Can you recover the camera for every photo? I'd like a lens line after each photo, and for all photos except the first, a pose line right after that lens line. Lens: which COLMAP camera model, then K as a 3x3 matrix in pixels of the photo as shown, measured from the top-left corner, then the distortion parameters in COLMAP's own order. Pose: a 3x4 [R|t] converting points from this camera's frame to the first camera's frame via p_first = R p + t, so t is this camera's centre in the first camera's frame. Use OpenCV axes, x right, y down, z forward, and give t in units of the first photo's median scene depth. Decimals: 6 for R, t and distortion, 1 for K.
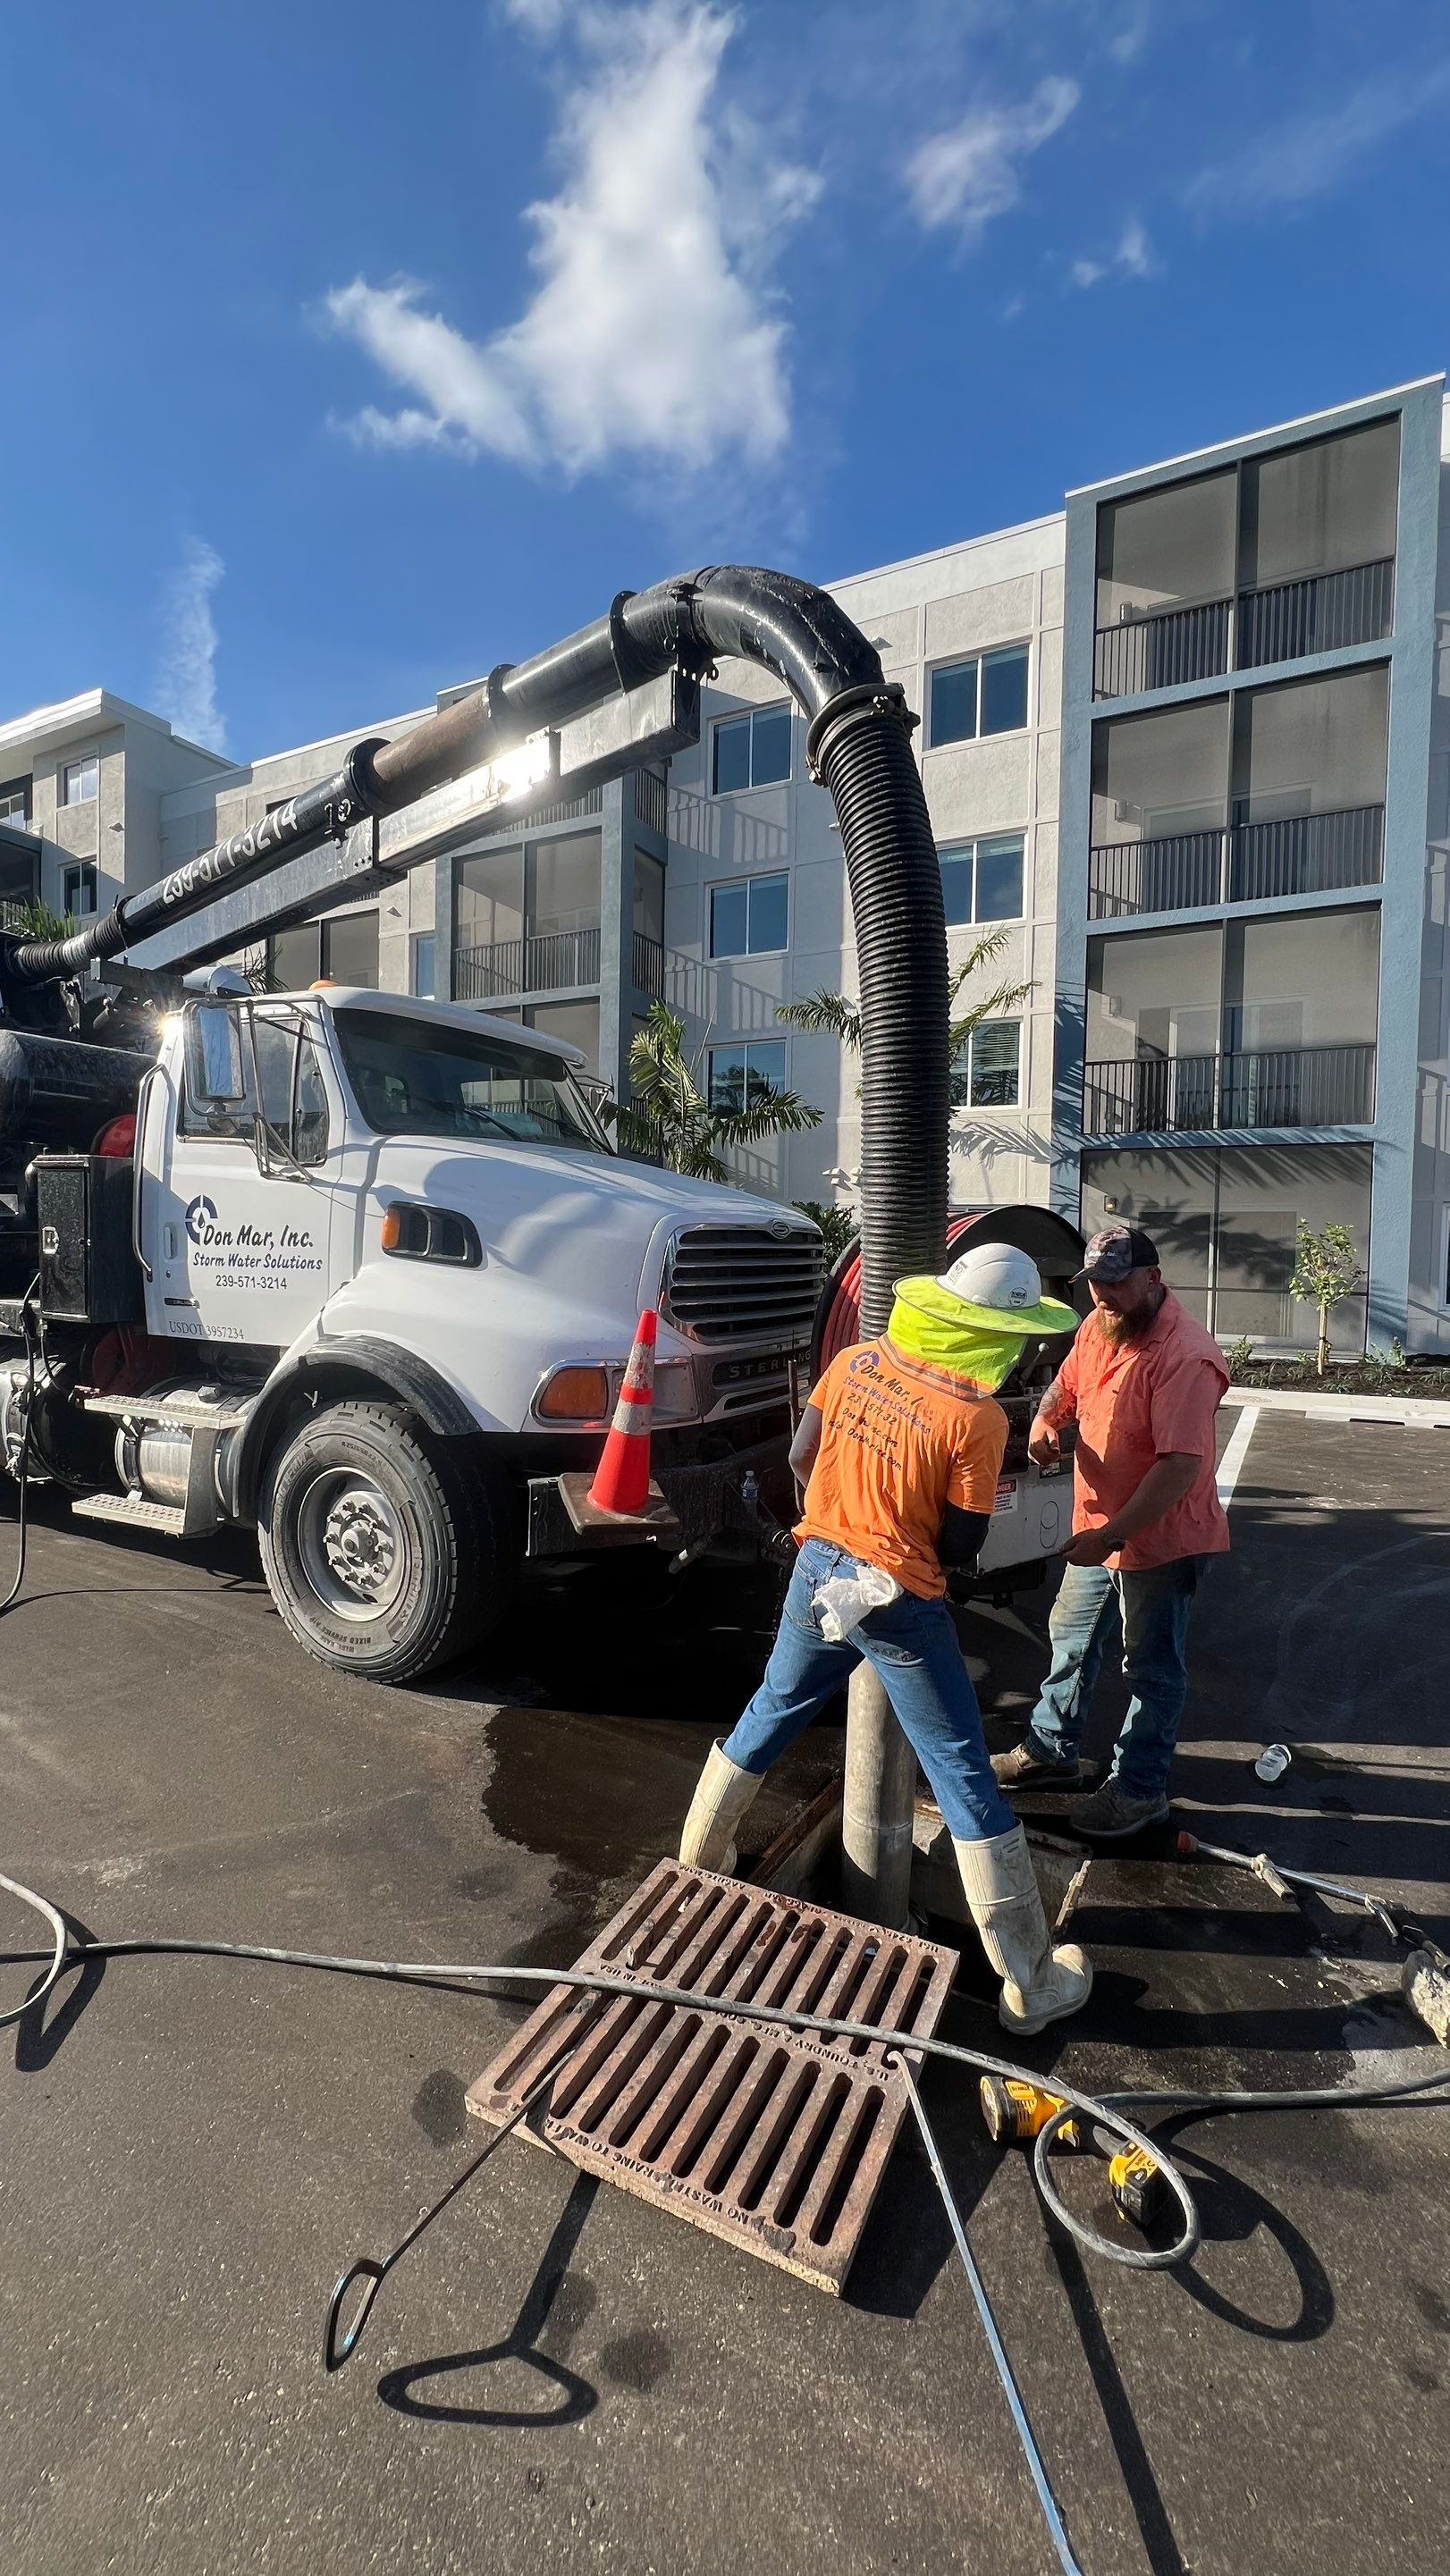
lens RADIAL K [[1033.5, 0, 732.2], [0, 1033.5, 1282.3], [0, 0, 1]] dist [-0.003715, 0.000119]
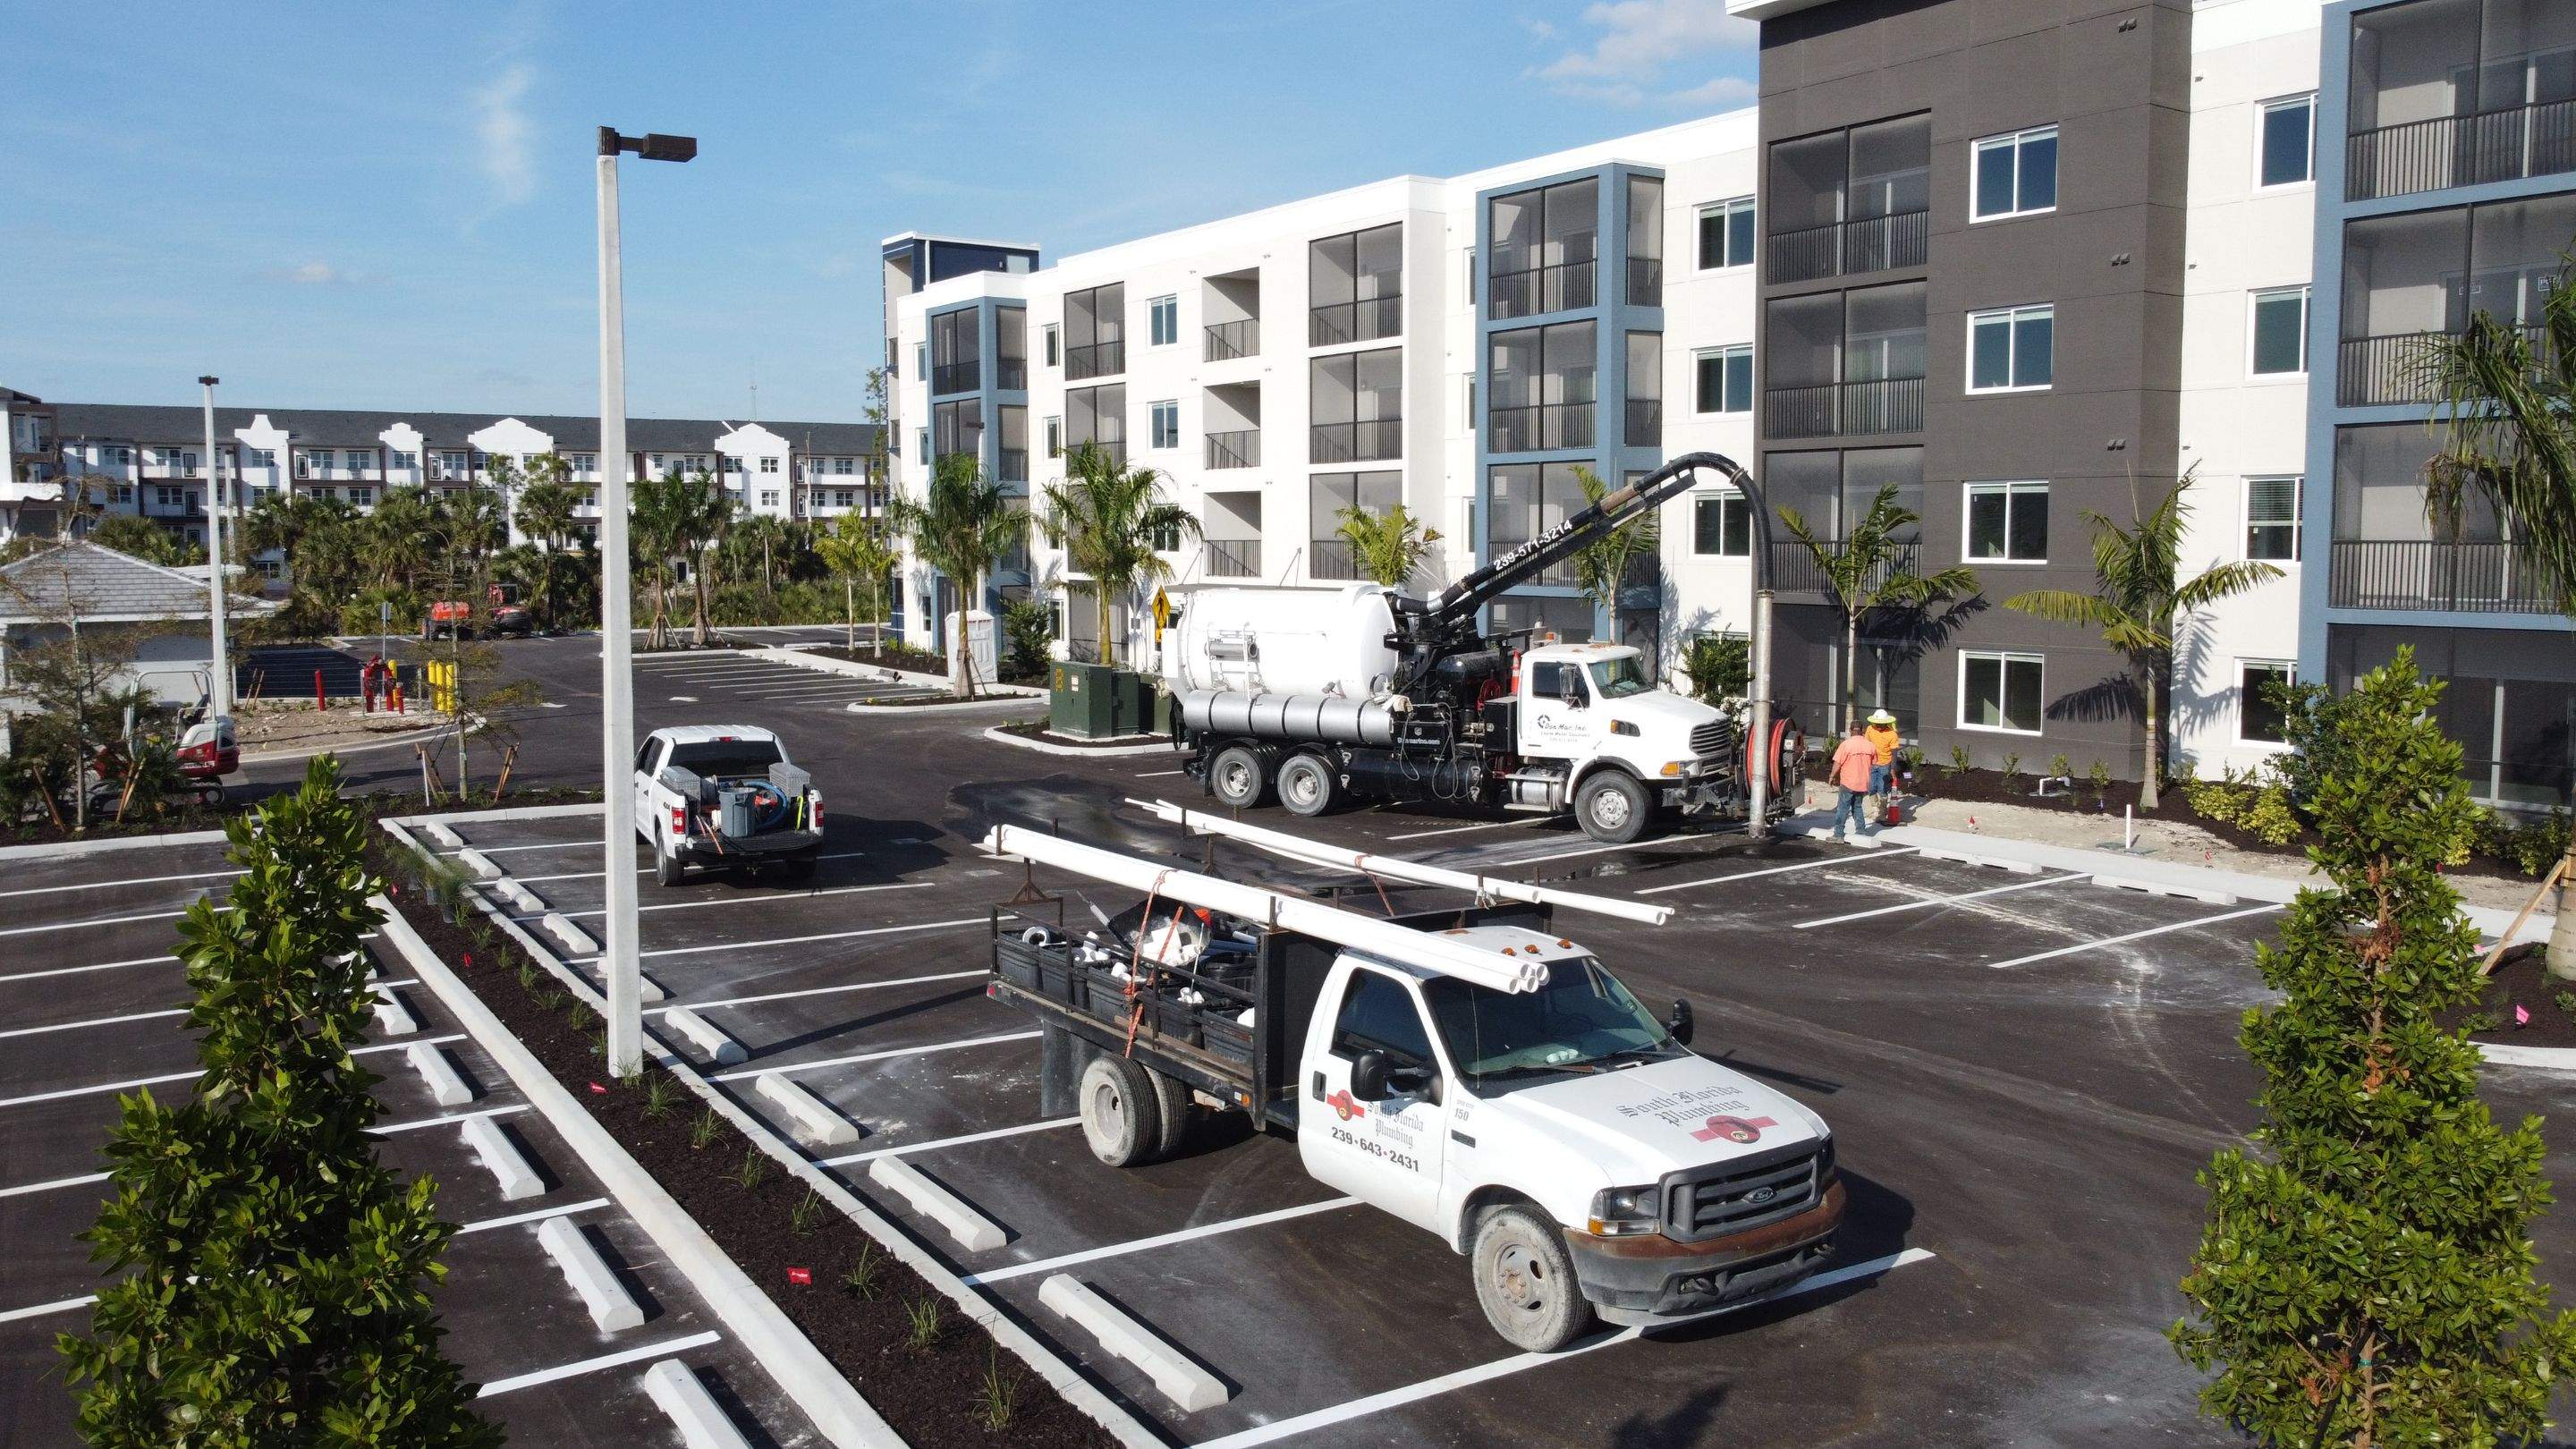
lens RADIAL K [[1963.5, 0, 1283.5], [0, 1963.5, 712.7], [0, 0, 1]] dist [-0.000571, -0.008862]
pose [[0.992035, -0.023984, -0.123657, -0.537226], [0.030819, 0.998083, 0.053662, -0.439944], [0.122133, -0.057046, 0.990873, -5.233445]]
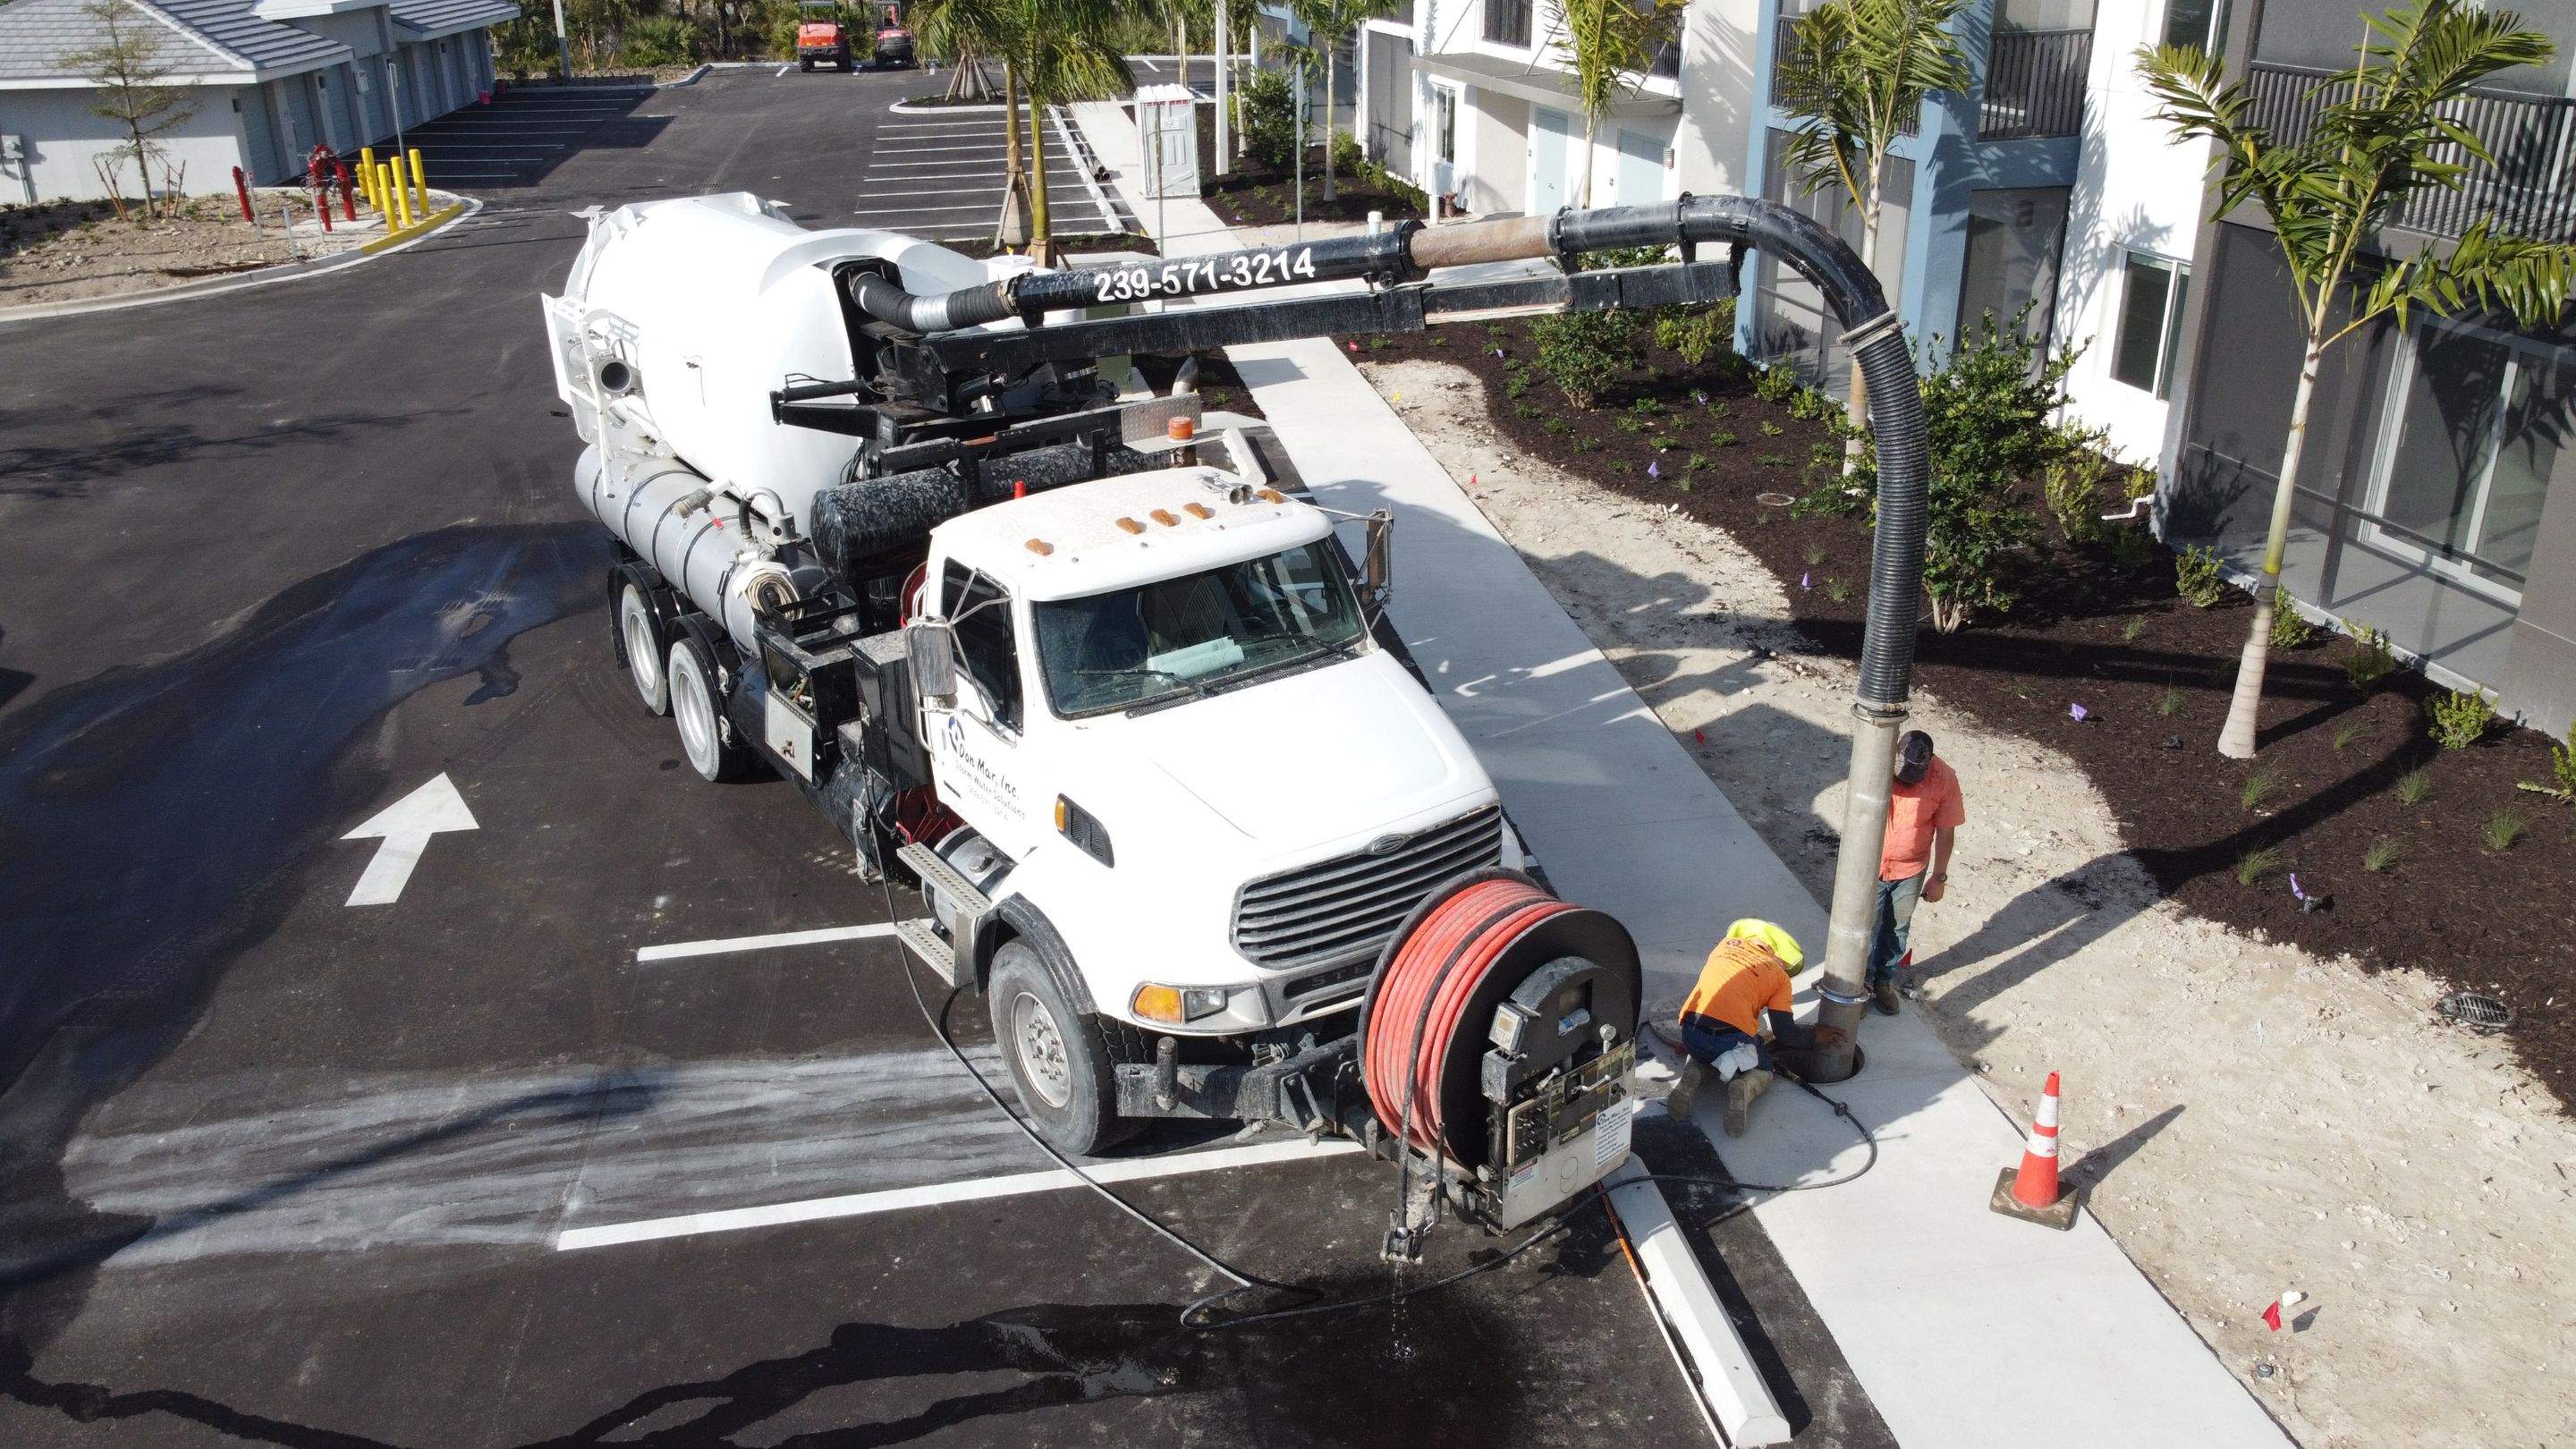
lens RADIAL K [[1963.5, 0, 1281.6], [0, 1963.5, 707.0], [0, 0, 1]] dist [-0.000571, -0.008862]
pose [[0.865185, 0.153232, -0.477467, 0.810781], [0.019432, 0.941208, 0.337269, -0.788646], [0.501076, -0.301078, 0.811341, -0.569629]]
